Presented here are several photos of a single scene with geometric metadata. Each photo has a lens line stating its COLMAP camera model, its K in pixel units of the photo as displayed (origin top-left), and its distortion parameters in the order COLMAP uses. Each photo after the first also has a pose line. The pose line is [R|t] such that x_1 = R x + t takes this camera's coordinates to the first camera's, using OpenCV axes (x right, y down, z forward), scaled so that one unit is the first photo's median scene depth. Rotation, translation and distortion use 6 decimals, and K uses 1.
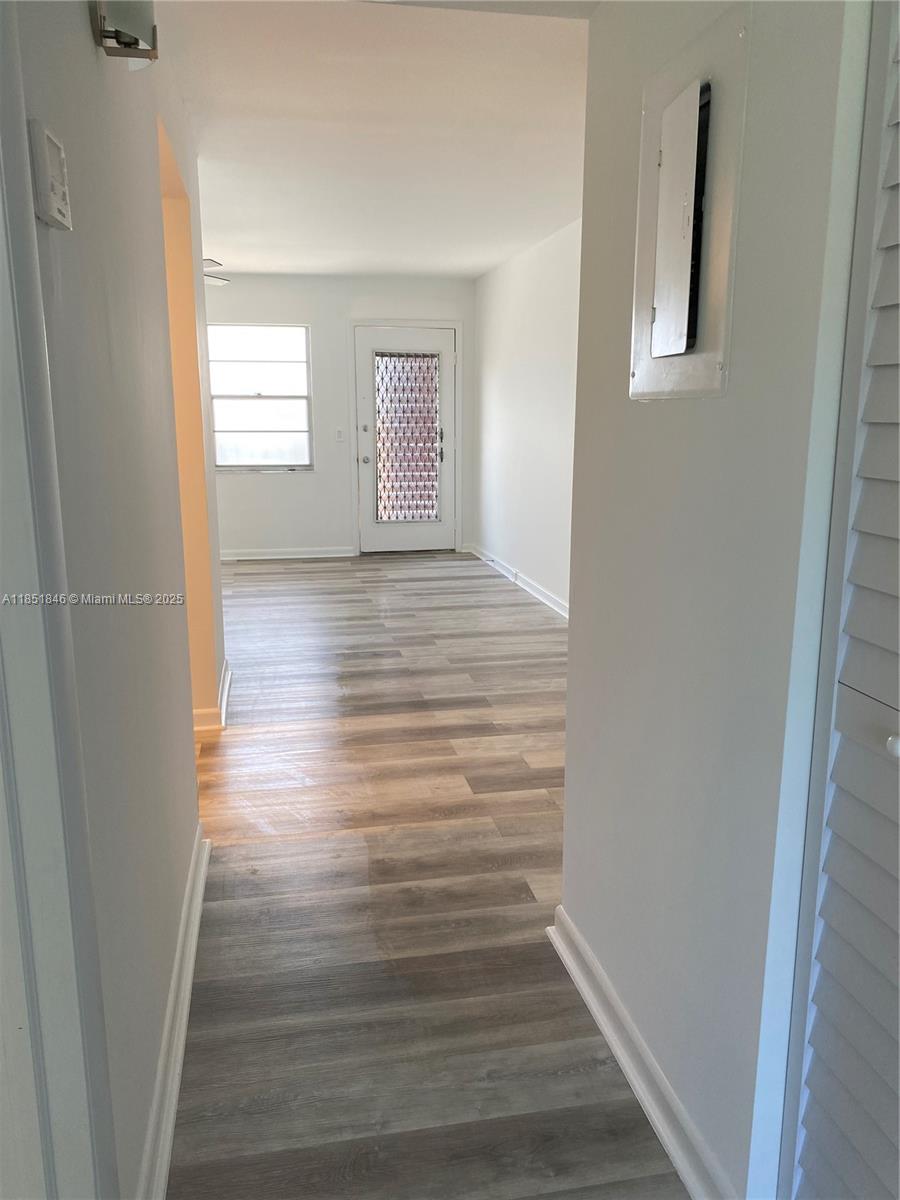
lens RADIAL K [[913.7, 0, 450.0], [0, 913.7, 600.0], [0, 0, 1]] dist [0.045149, -0.067173]
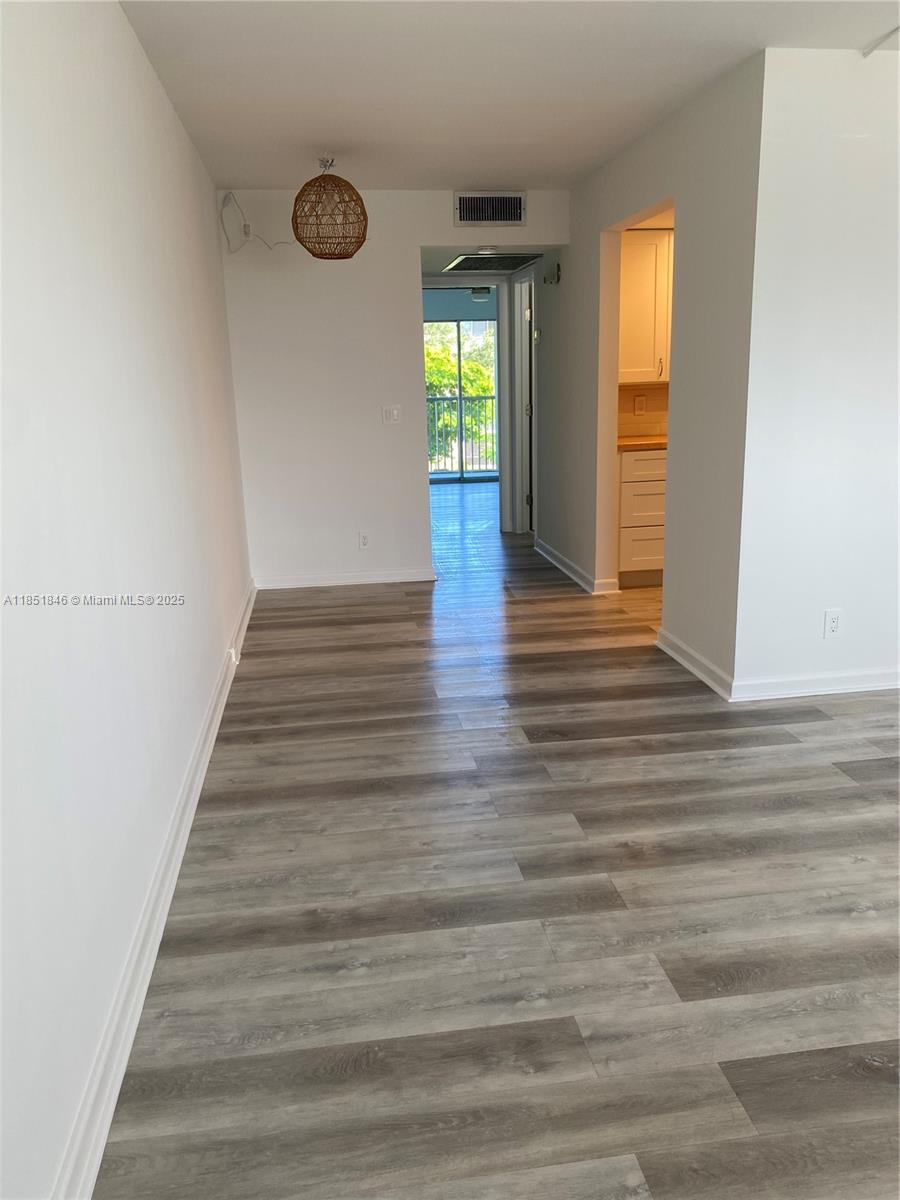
lens RADIAL K [[913.7, 0, 450.0], [0, 913.7, 600.0], [0, 0, 1]] dist [0.045149, -0.067173]
pose [[-0.998183, 0.014809, 0.058404, -0.056006], [0.038961, 0.898044, 0.438177, -0.480184], [-0.045961, 0.439656, -0.896989, 2.223332]]
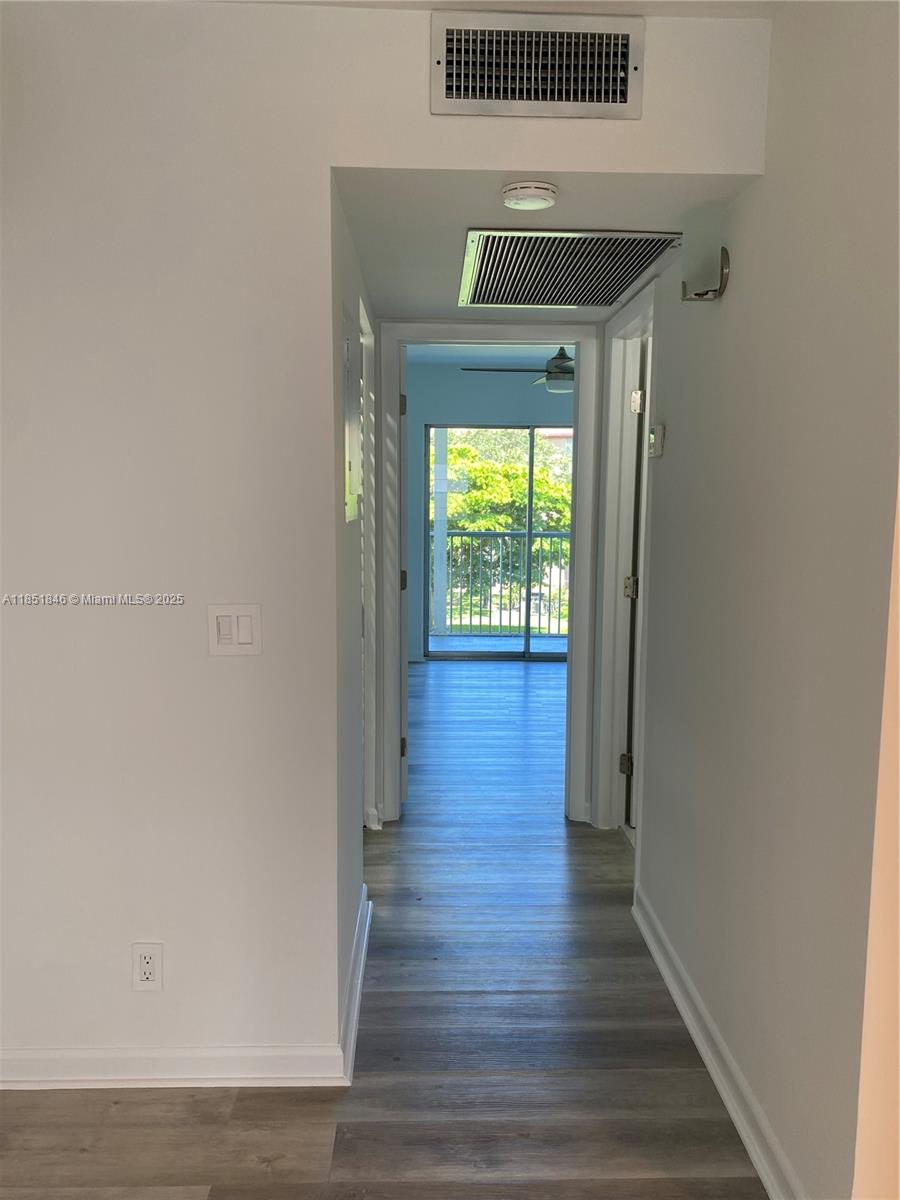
lens RADIAL K [[913.7, 0, 450.0], [0, 913.7, 600.0], [0, 0, 1]] dist [0.045149, -0.067173]
pose [[-0.985926, -0.025968, 0.165151, -0.090289], [0.028518, 0.947259, 0.319197, -0.264485], [-0.164729, 0.319414, -0.933187, 1.125745]]
